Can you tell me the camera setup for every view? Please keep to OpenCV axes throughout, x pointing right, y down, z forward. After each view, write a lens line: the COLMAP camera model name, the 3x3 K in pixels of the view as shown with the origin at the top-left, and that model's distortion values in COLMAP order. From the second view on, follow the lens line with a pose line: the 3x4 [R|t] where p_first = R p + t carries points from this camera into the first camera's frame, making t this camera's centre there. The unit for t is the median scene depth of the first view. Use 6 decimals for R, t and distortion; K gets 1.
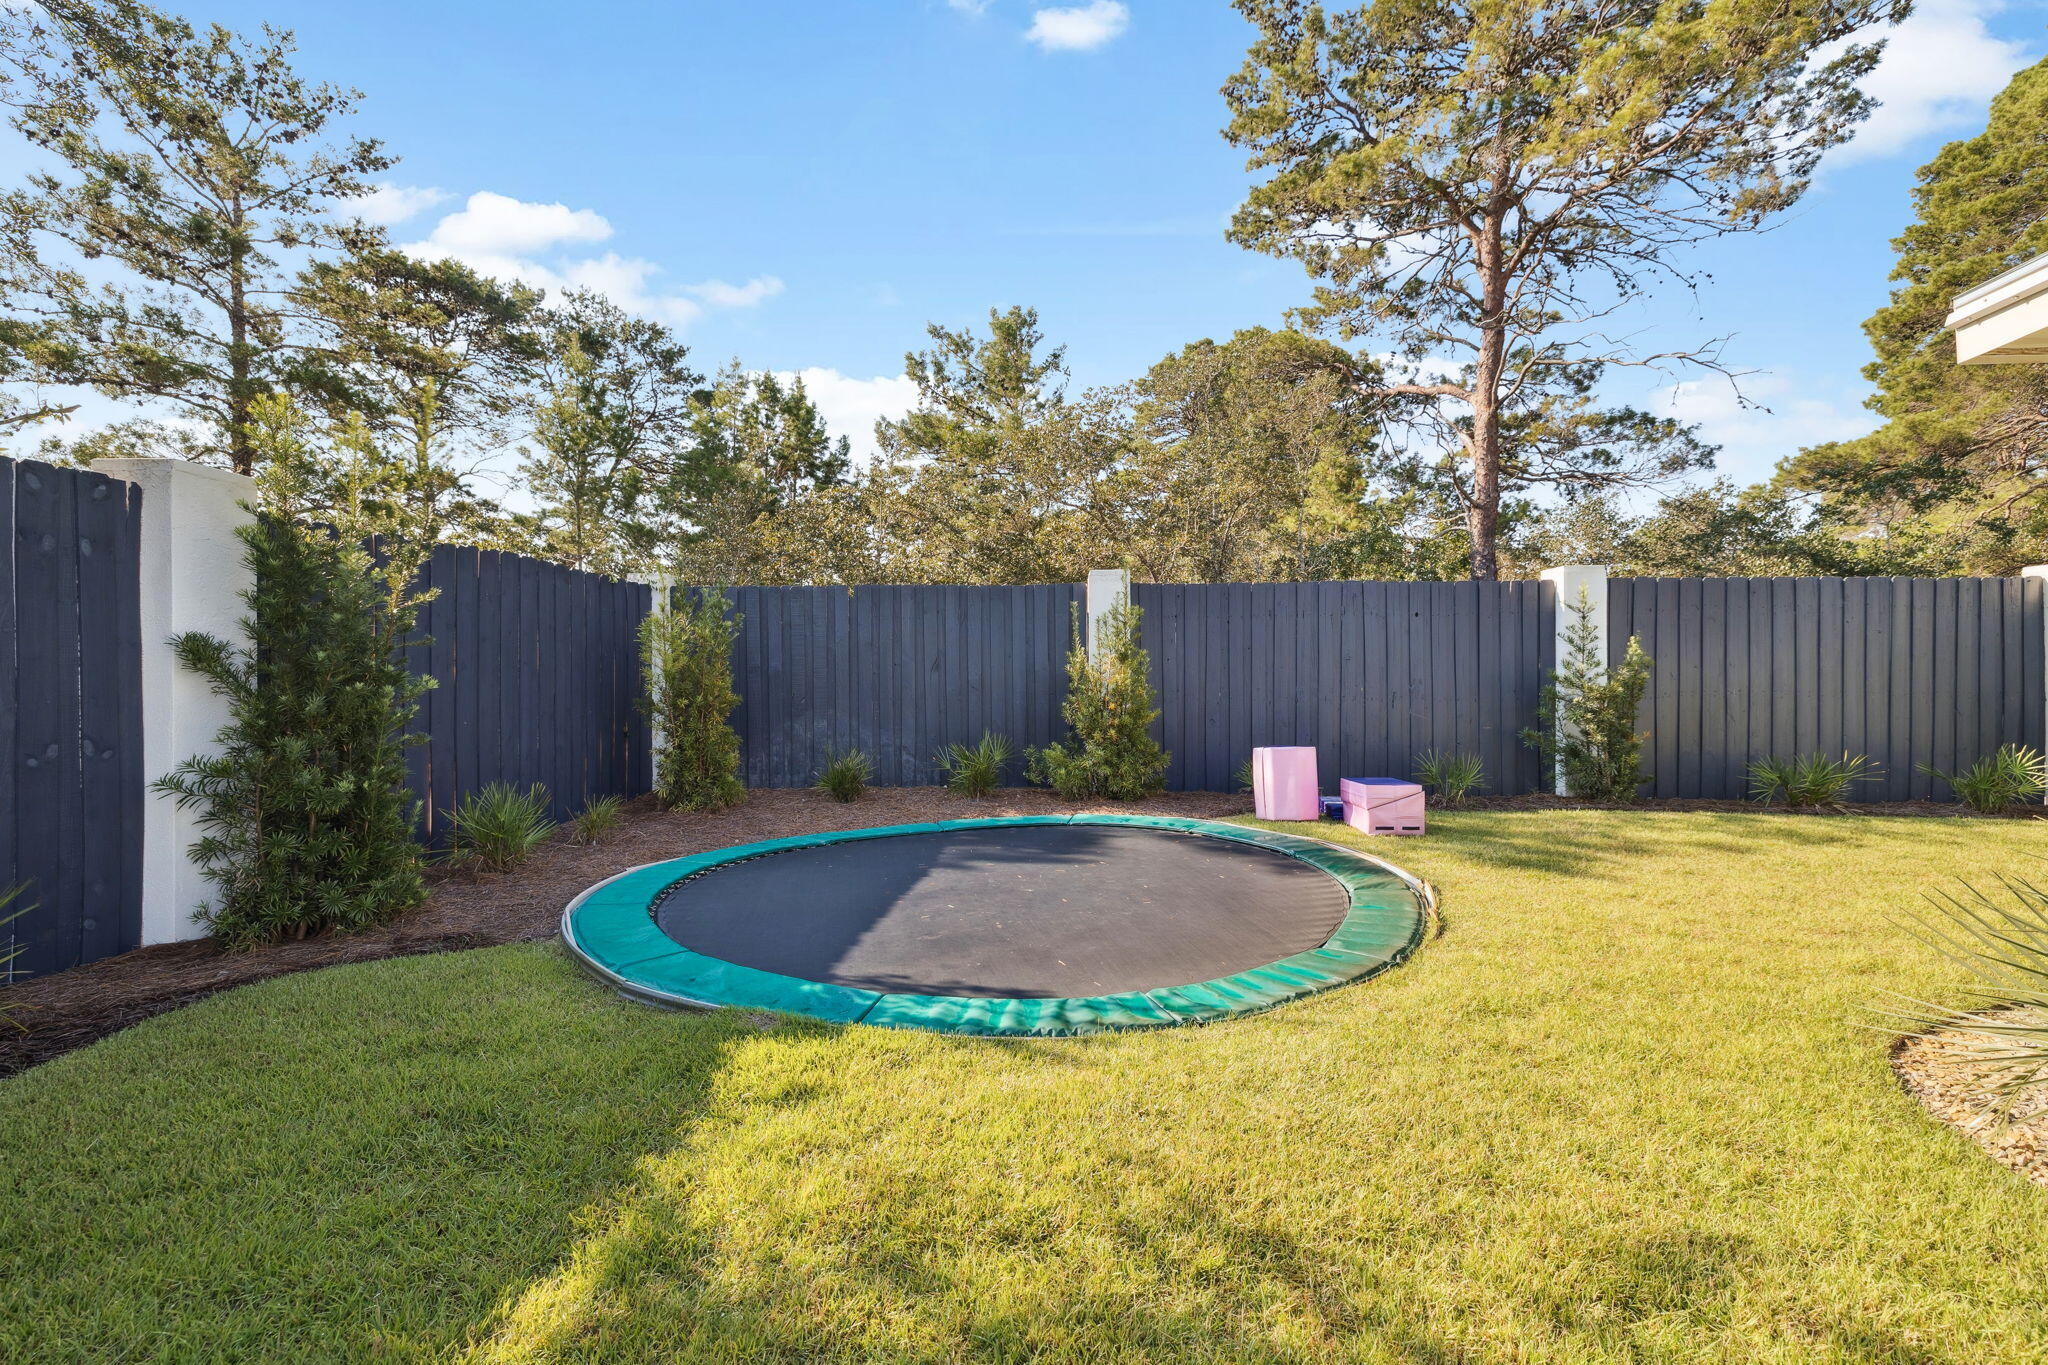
lens RADIAL K [[868.8, 0, 1018.9], [0, 868.8, 681.9], [0, 0, 1]] dist [-0.000284, -0.000077]
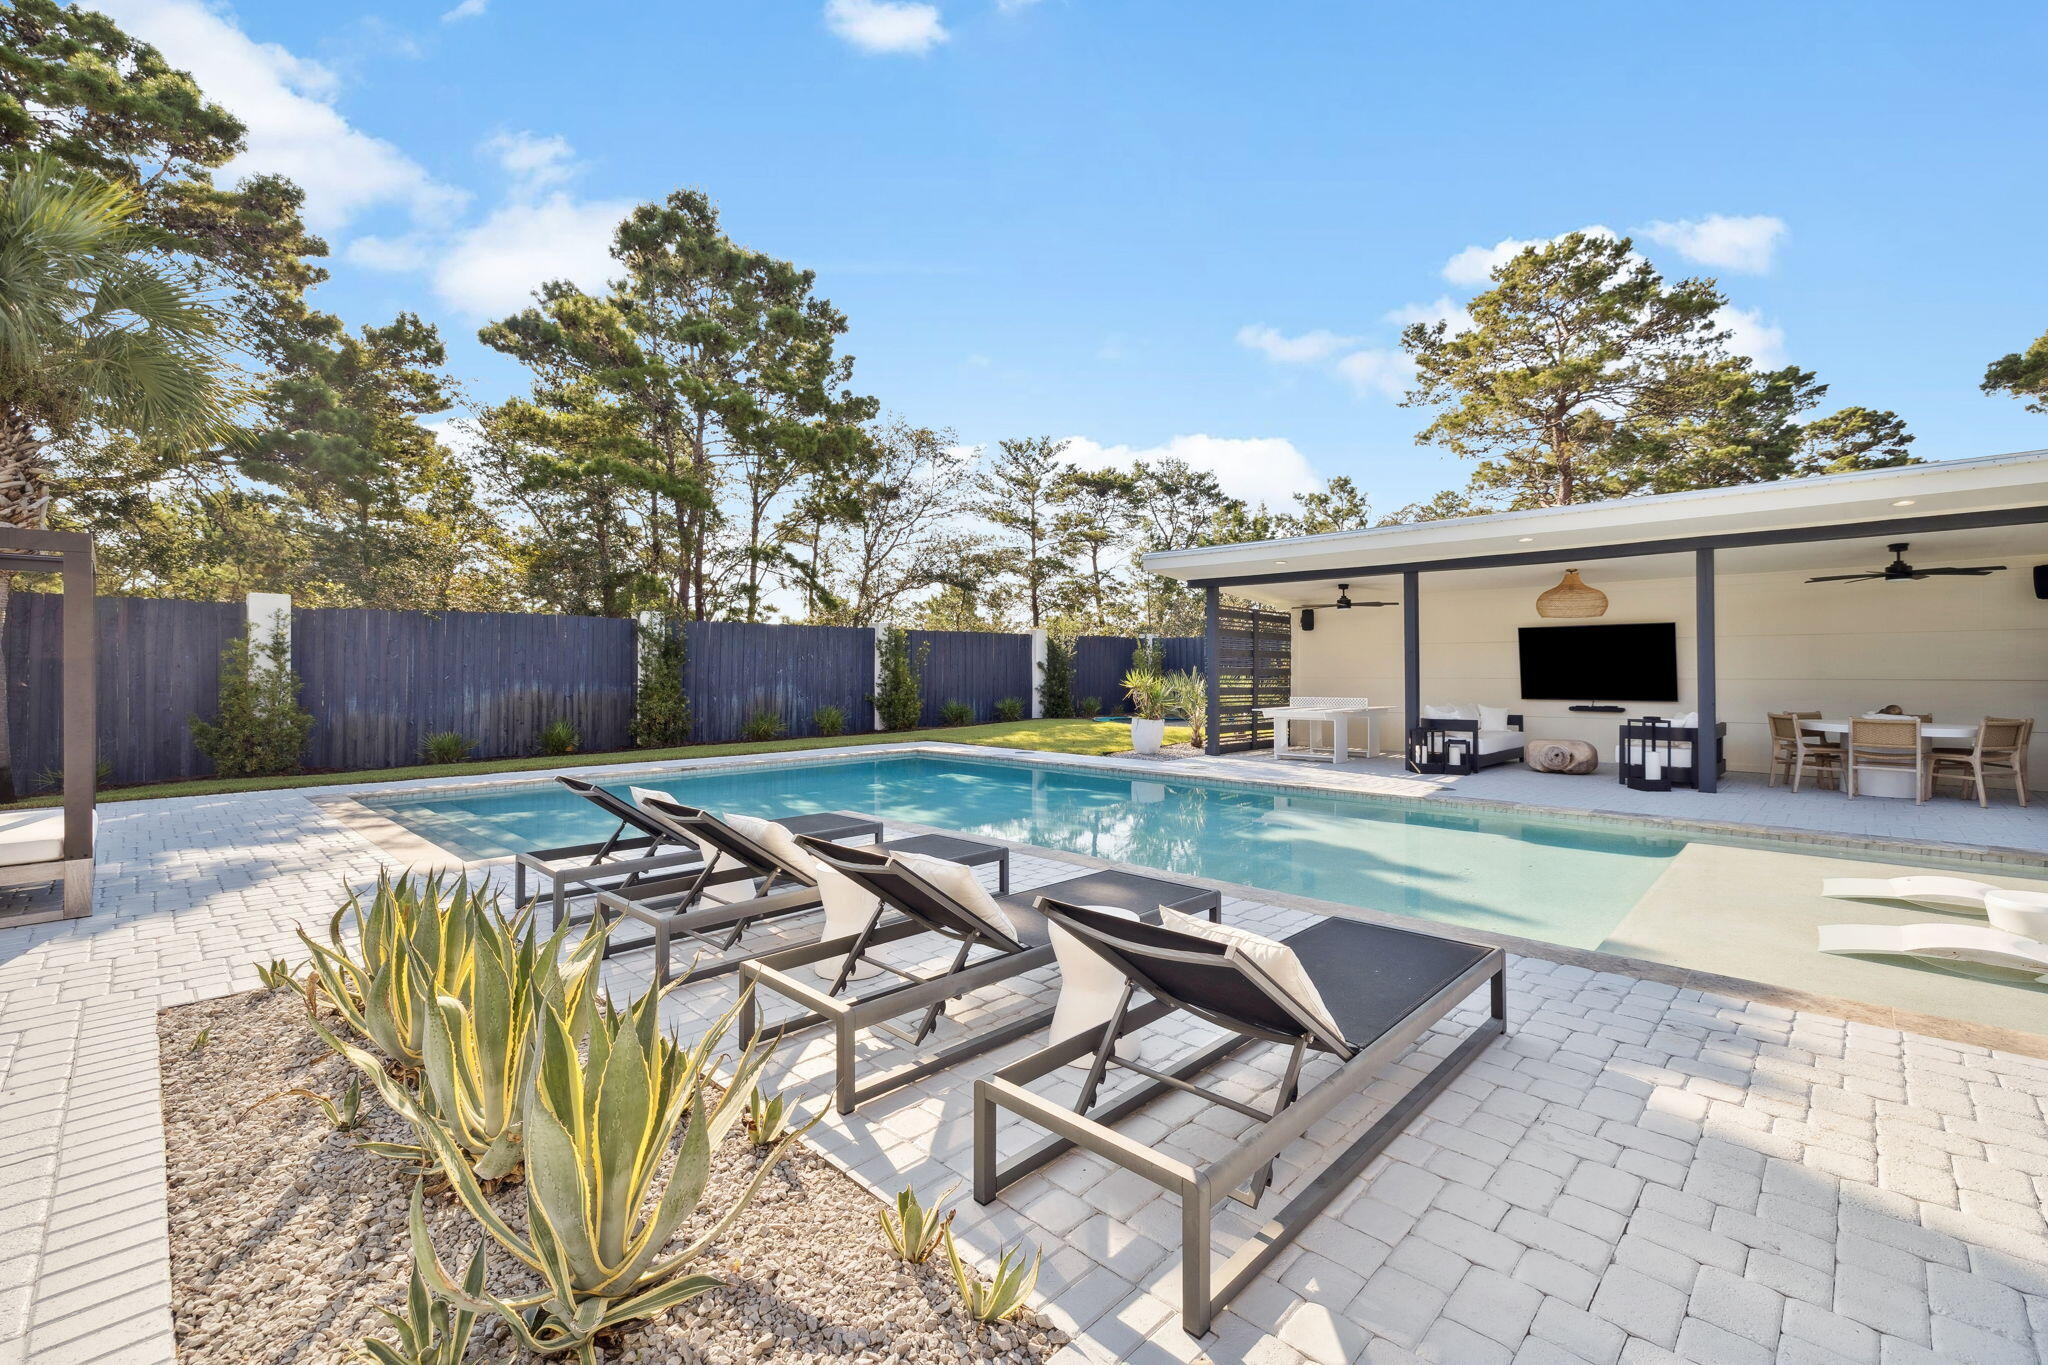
lens RADIAL K [[868.8, 0, 1024.4], [0, 868.8, 675.4], [0, 0, 1]] dist [-0.000284, -0.000077]
pose [[0.762198, 0.002017, -0.647340, 0.873417], [-0.005887, 0.999975, -0.003816, 0.017942], [0.647317, 0.006719, 0.762192, -1.119712]]
